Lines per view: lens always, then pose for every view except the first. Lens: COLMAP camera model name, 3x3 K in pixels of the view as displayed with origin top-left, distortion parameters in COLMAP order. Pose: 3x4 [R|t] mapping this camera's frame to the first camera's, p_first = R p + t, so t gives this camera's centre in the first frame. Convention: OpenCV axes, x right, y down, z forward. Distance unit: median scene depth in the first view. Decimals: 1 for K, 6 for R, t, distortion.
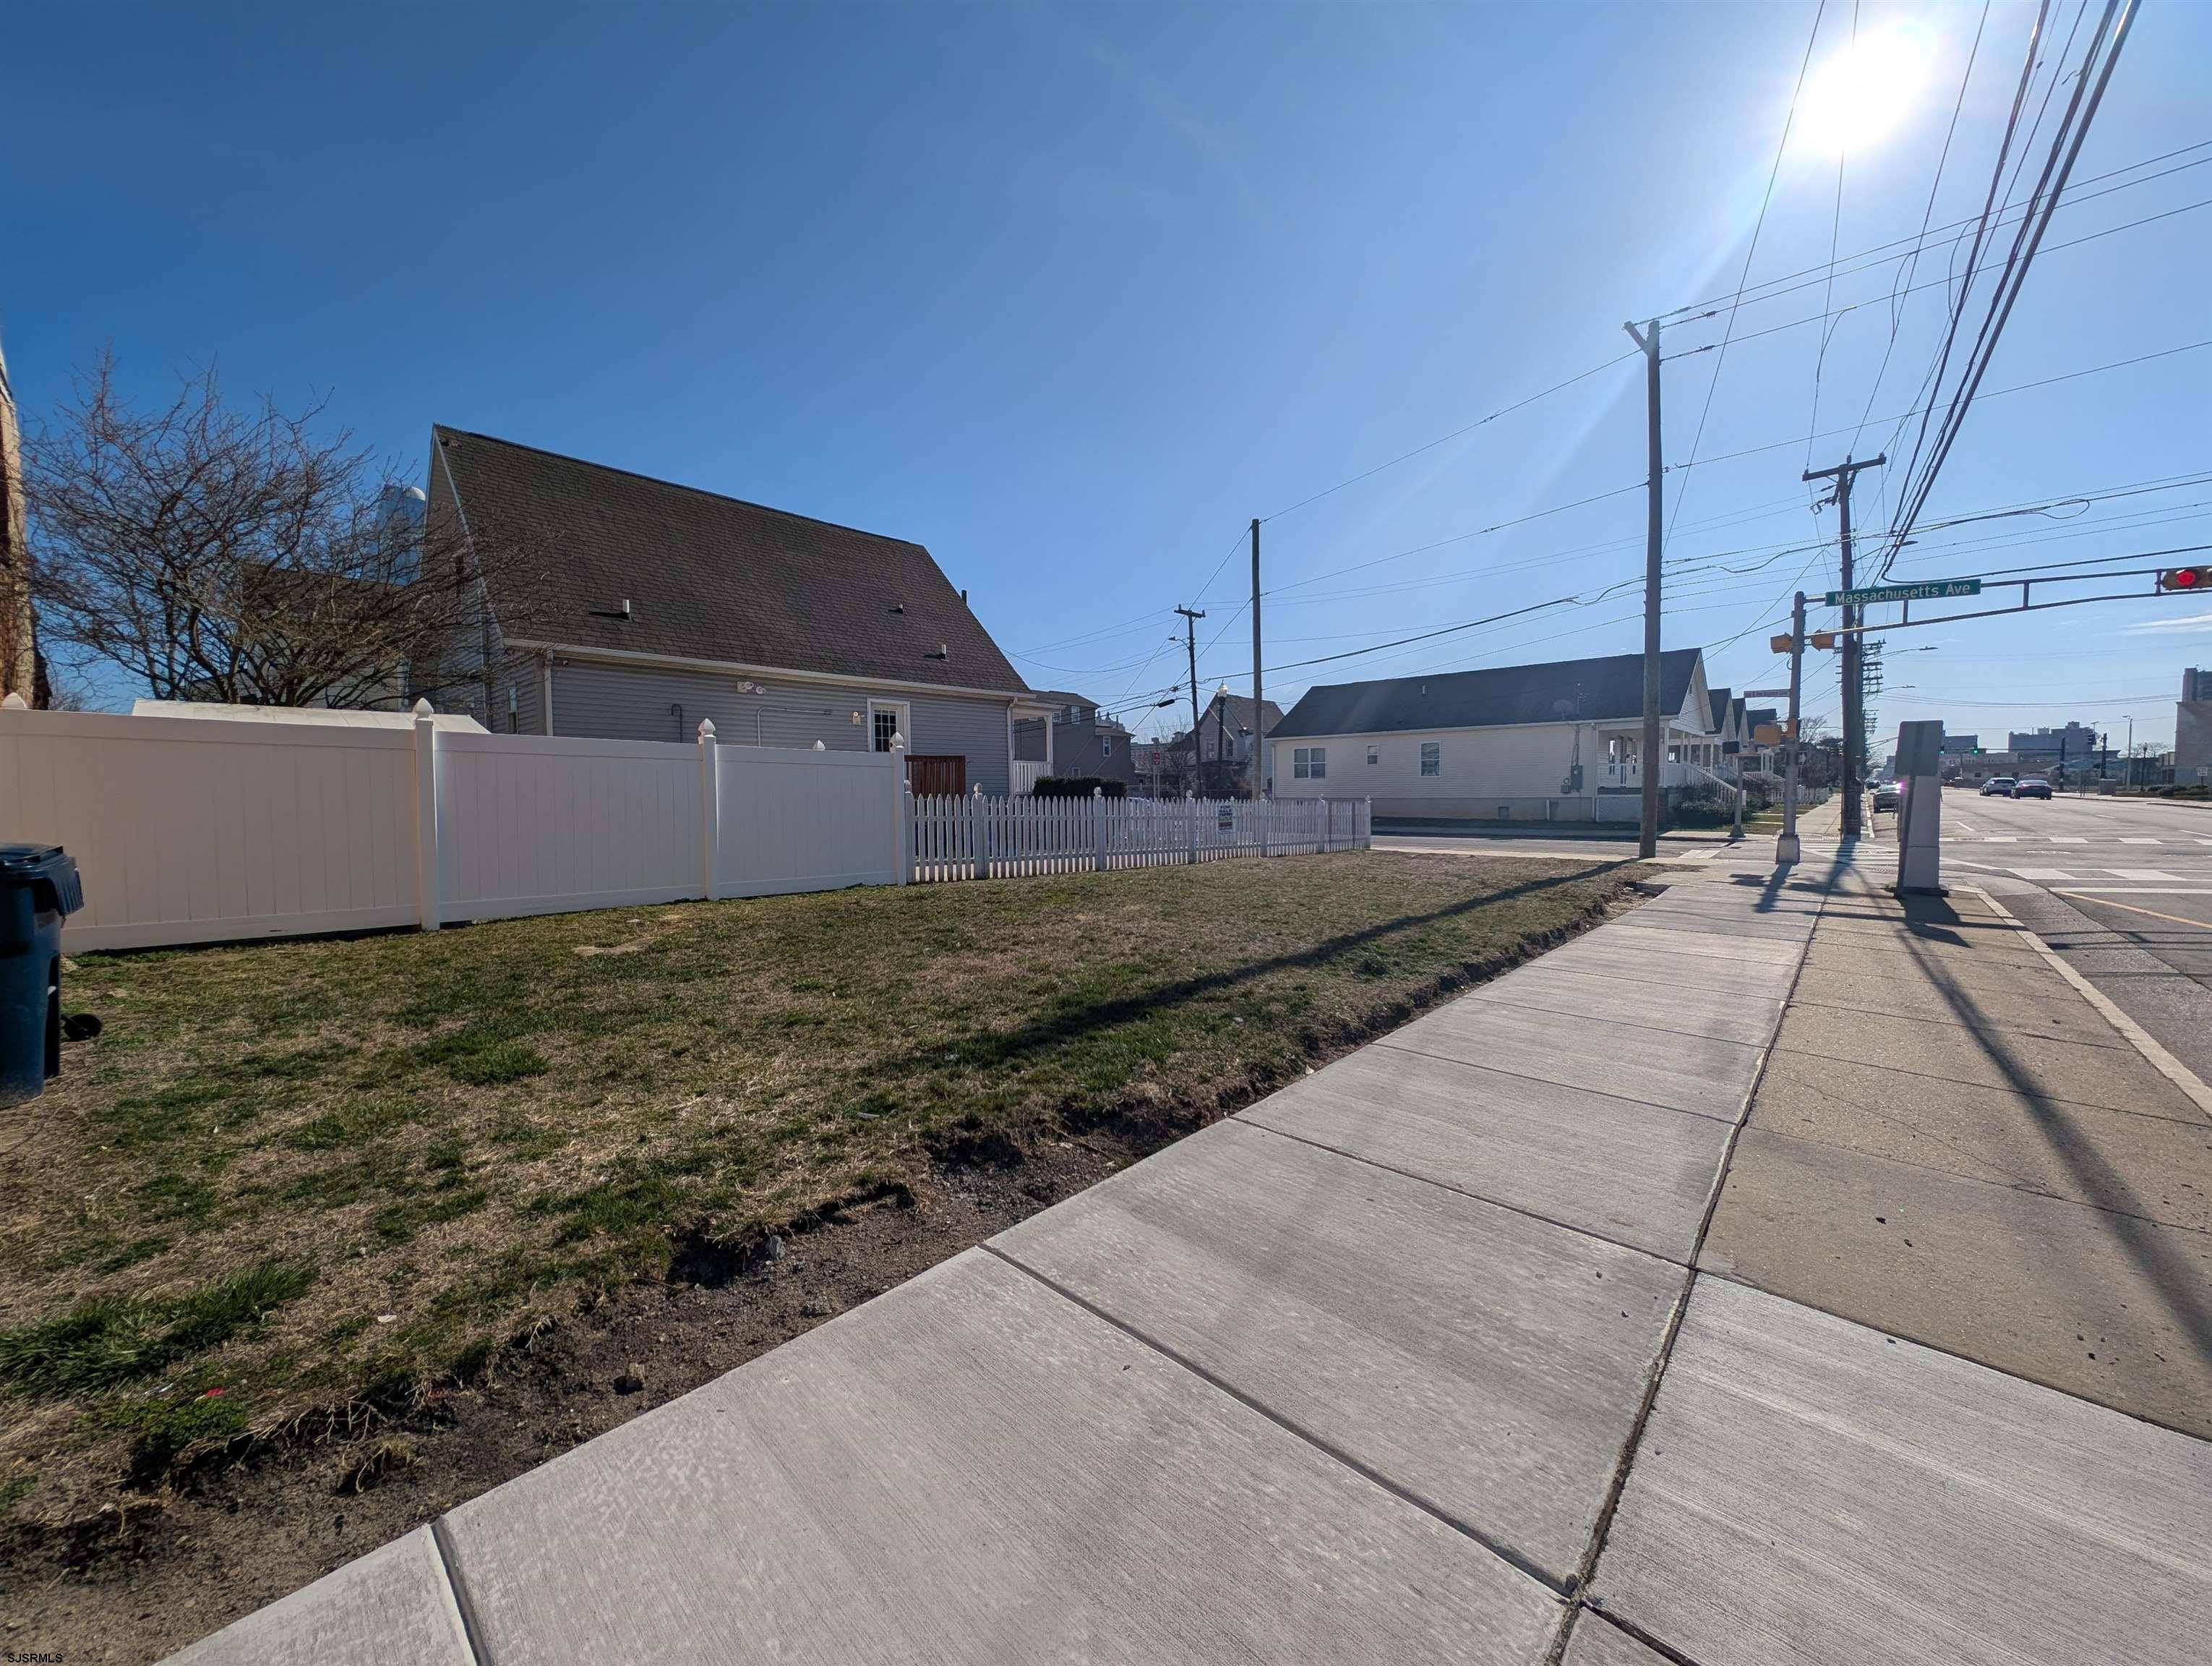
lens RADIAL K [[823.8, 0, 1106.0], [0, 823.8, 833.0], [0, 0, 1]] dist [0.001618, -0.000024]
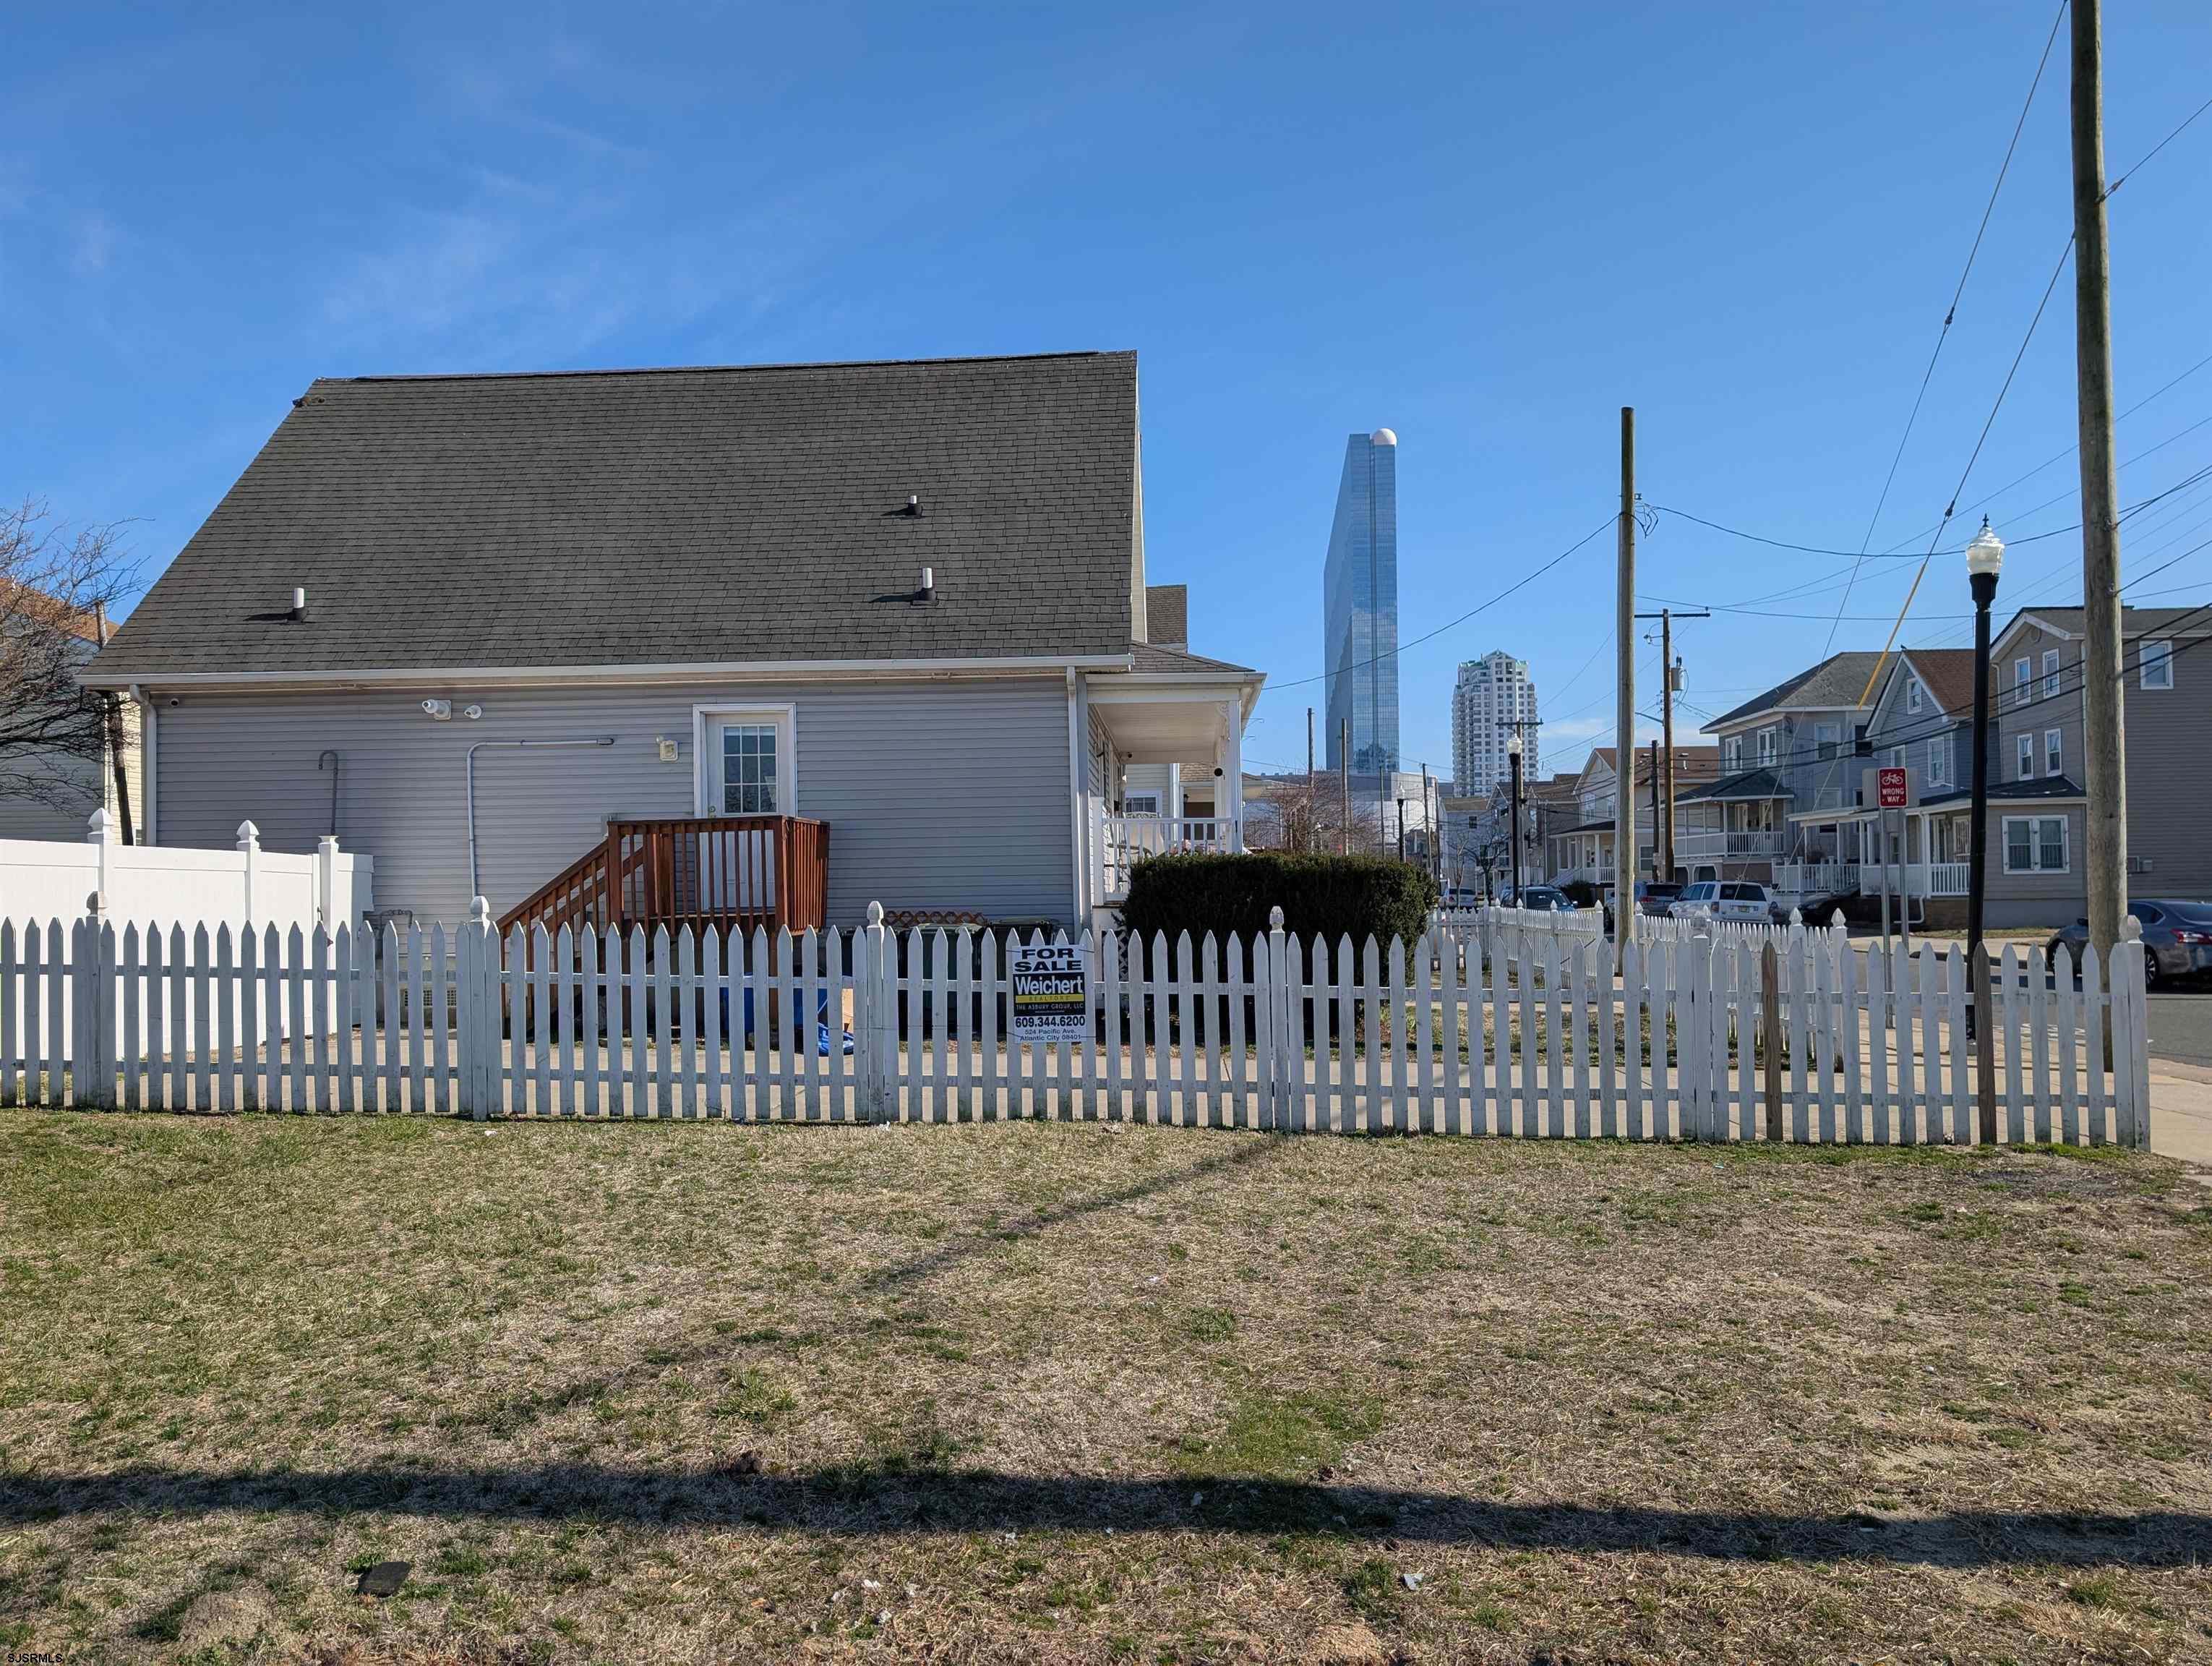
lens RADIAL K [[1591.9, 0, 1088.6], [0, 1591.9, 834.1], [0, 0, 1]] dist [0.033591, -0.034542]
pose [[0.640410, -0.029708, -0.767459, 0.574411], [-0.032848, 0.997278, -0.066014, -0.034037], [0.767331, 0.067485, 0.637691, 0.583300]]
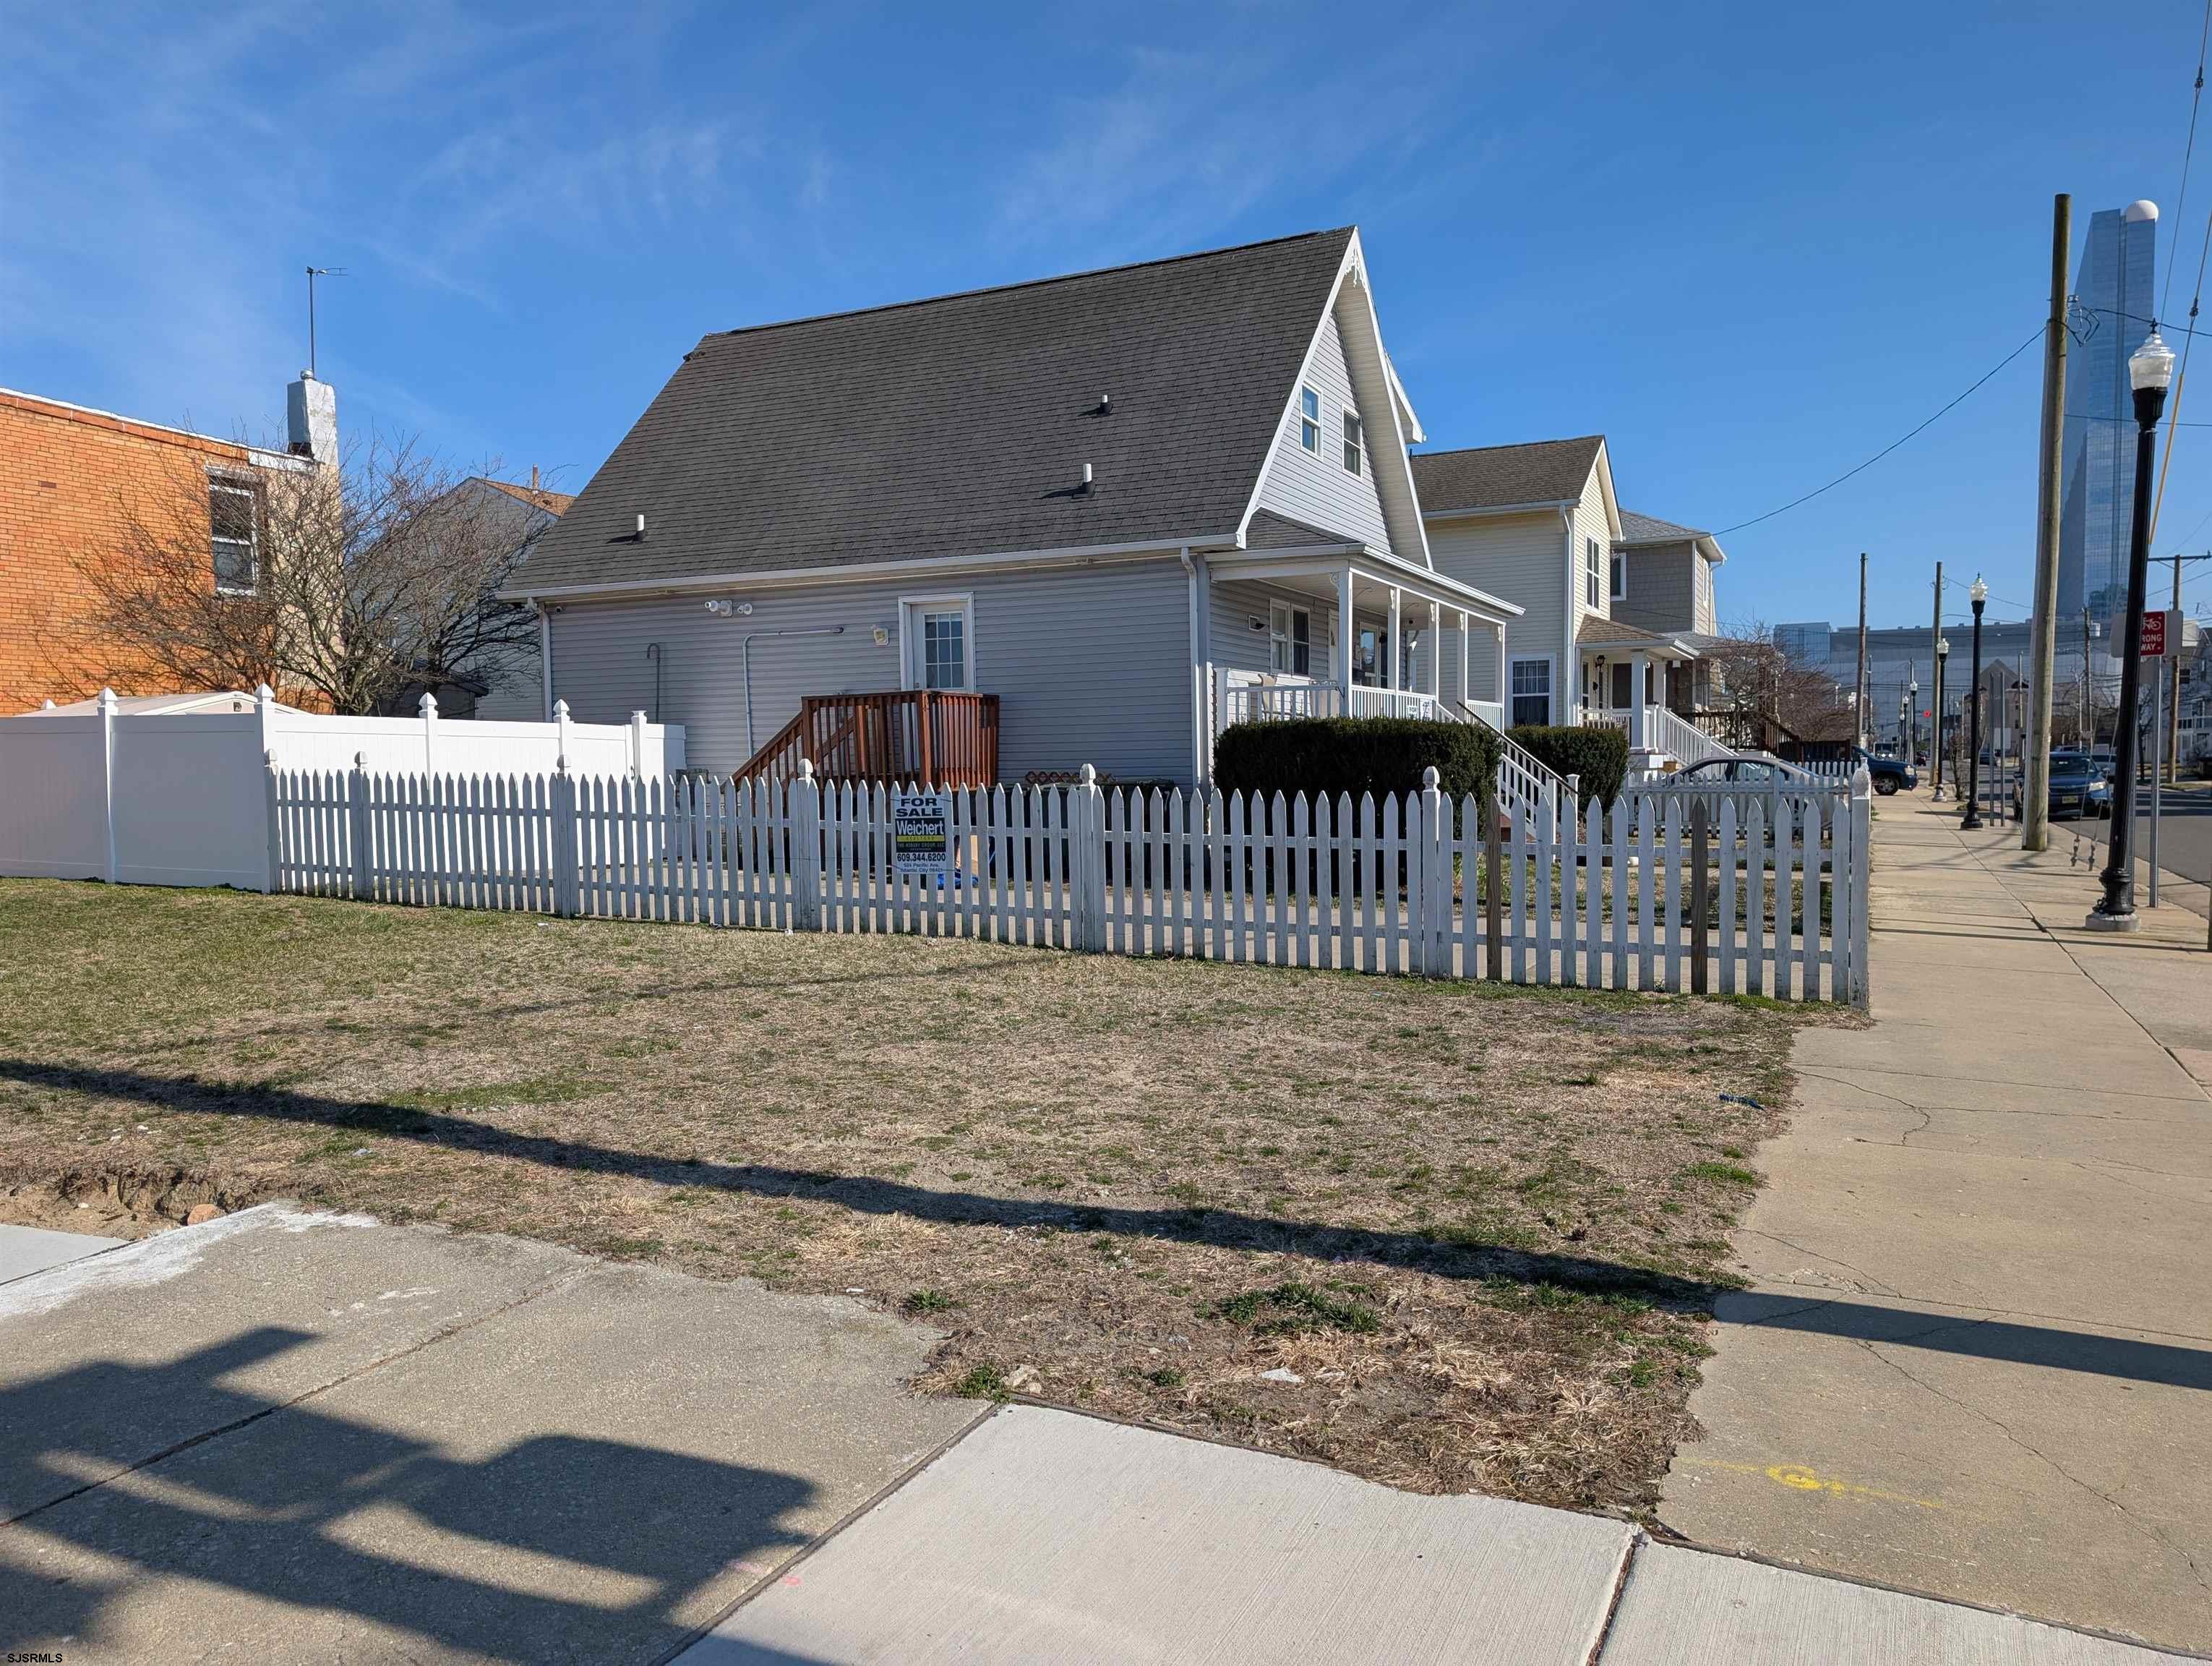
lens RADIAL K [[1591.9, 0, 1088.6], [0, 1591.9, 834.1], [0, 0, 1]] dist [0.033591, -0.034542]
pose [[0.296709, 0.044650, -0.953924, 0.818449], [-0.040104, 0.998608, 0.034268, -0.041543], [0.954126, 0.028088, 0.298086, 0.796654]]
